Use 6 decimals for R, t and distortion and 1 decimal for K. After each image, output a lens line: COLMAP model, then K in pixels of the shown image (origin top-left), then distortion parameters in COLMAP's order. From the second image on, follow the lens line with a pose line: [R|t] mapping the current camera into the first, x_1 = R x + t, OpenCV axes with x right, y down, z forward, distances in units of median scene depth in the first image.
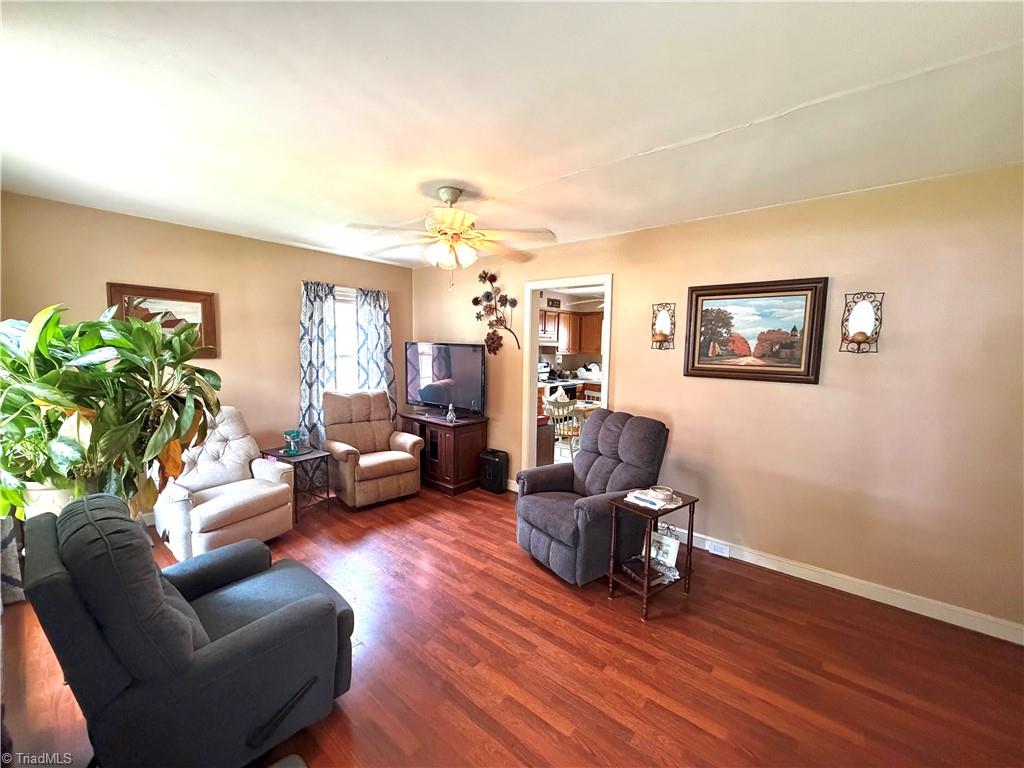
lens RADIAL K [[404.4, 0, 510.1], [0, 404.4, 381.5], [0, 0, 1]] dist [-0.001418, -0.000001]
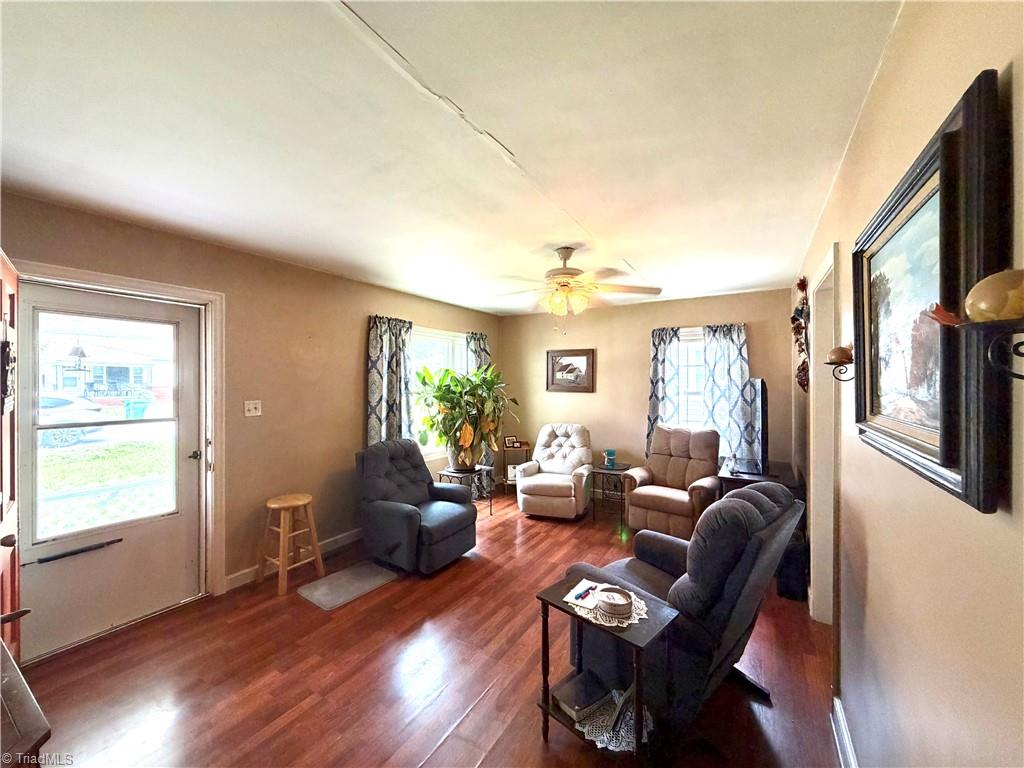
lens RADIAL K [[404.4, 0, 509.1], [0, 404.4, 382.9], [0, 0, 1]] dist [-0.001418, -0.000001]
pose [[0.151120, -0.010444, -0.988460, 0.902424], [-0.079377, 0.996587, -0.022666, -0.046256], [0.985323, 0.081886, 0.149775, 0.629627]]
